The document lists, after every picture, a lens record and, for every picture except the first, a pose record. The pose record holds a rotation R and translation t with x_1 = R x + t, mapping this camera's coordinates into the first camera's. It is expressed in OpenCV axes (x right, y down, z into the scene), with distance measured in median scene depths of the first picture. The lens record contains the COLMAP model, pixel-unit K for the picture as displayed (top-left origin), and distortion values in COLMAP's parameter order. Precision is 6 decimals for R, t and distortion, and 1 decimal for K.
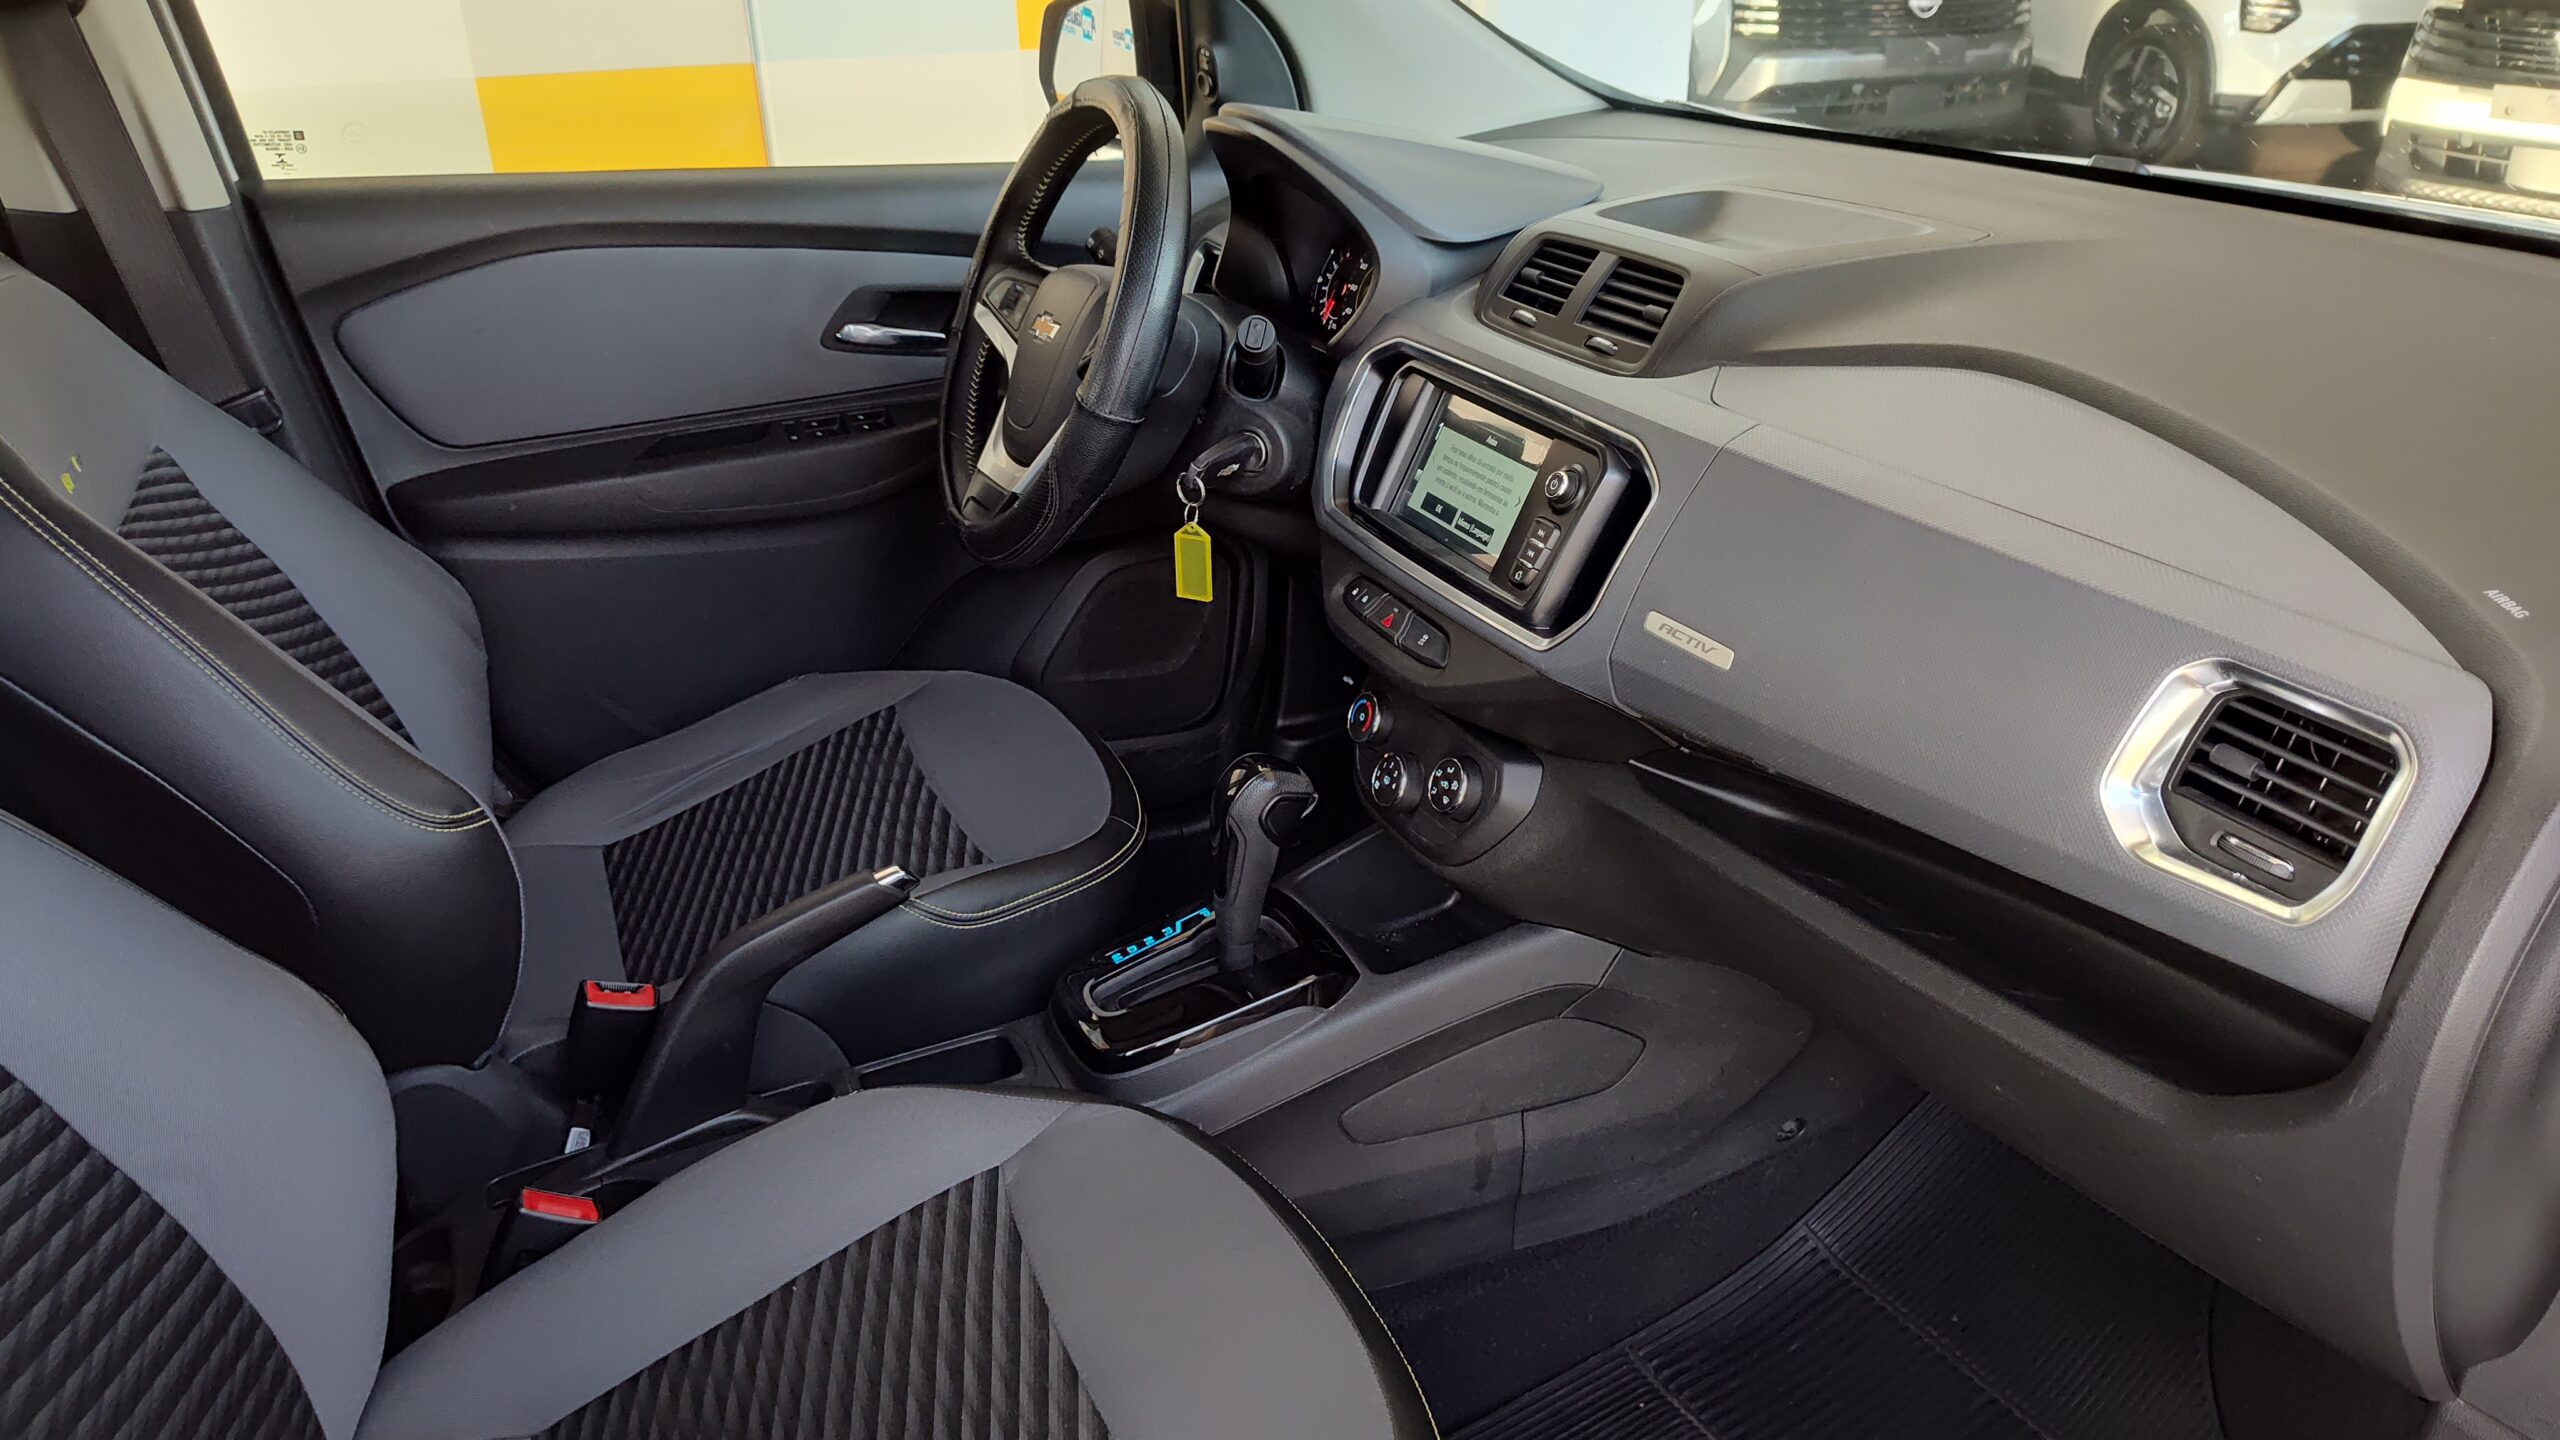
lens RADIAL K [[1794.8, 0, 1292.8], [0, 1794.8, 736.4], [0, 0, 1]] dist [0.041979, -0.060791]
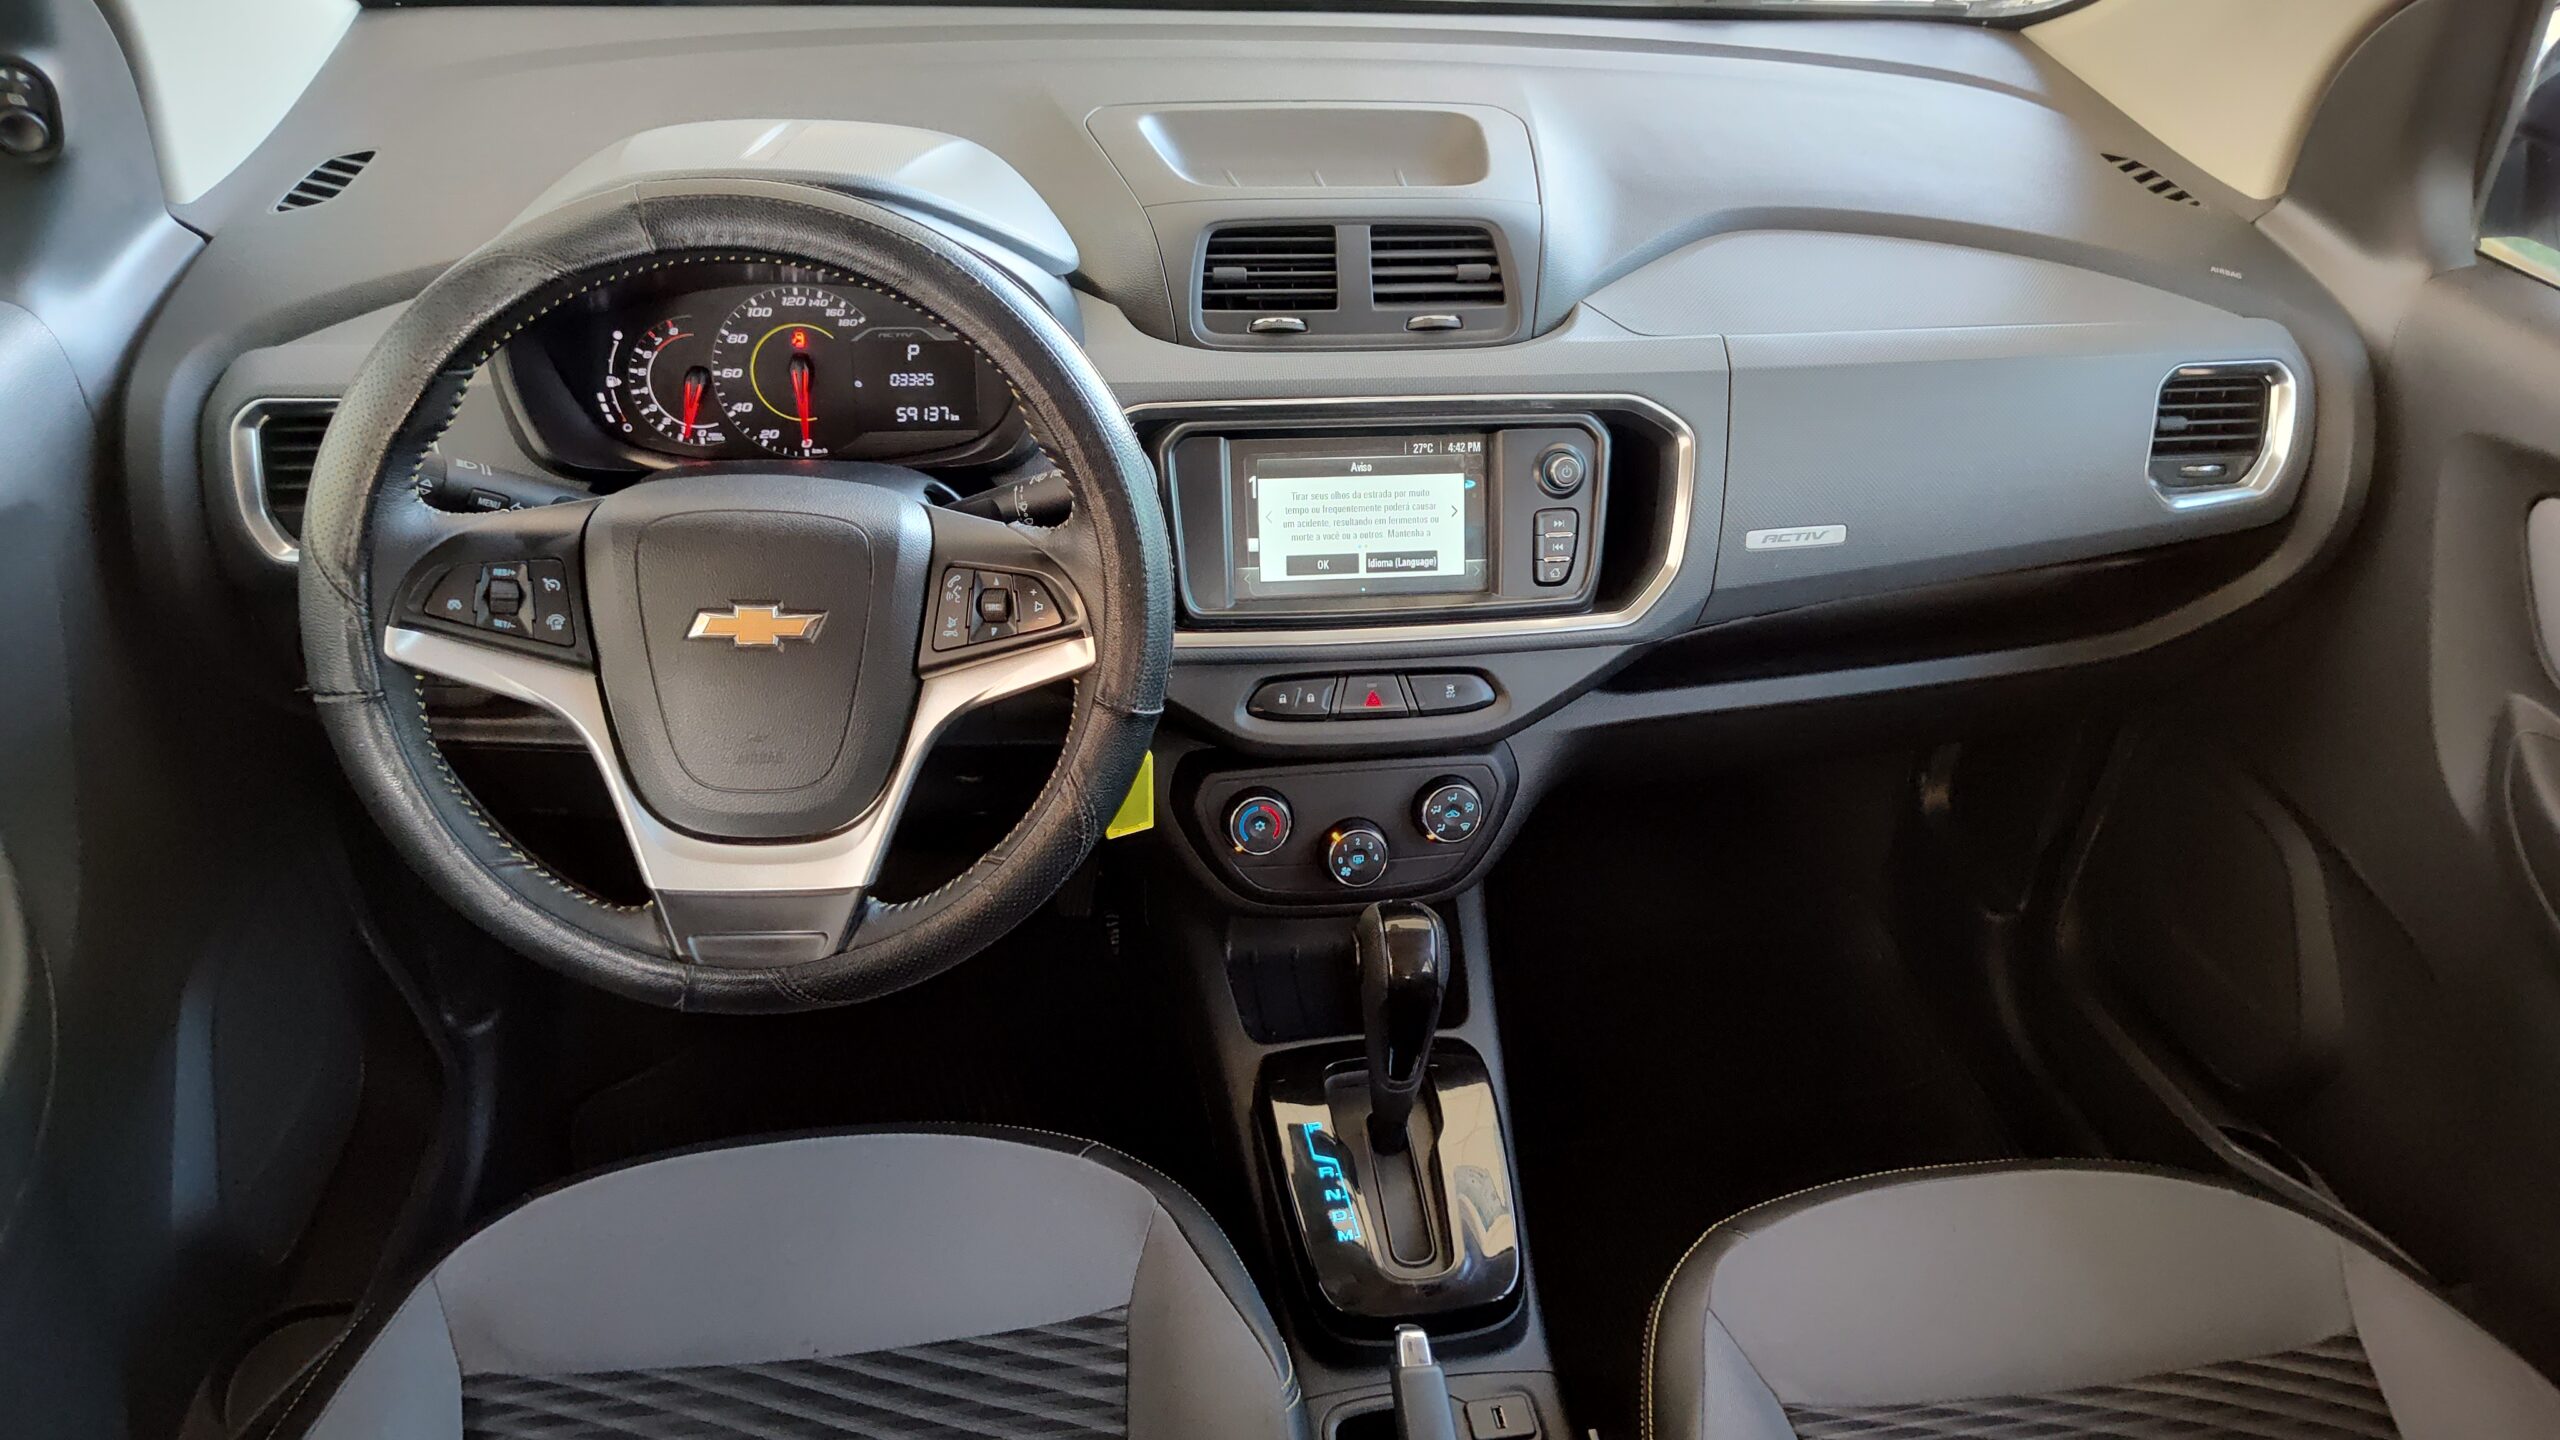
lens RADIAL K [[1794.2, 0, 1263.1], [0, 1794.2, 768.7], [0, 0, 1]] dist [0.037724, -0.049406]
pose [[0.251008, -0.545671, 0.799524, -0.654193], [0.355049, 0.820300, 0.448384, -0.432904], [-0.900520, 0.171322, 0.399642, 0.678614]]
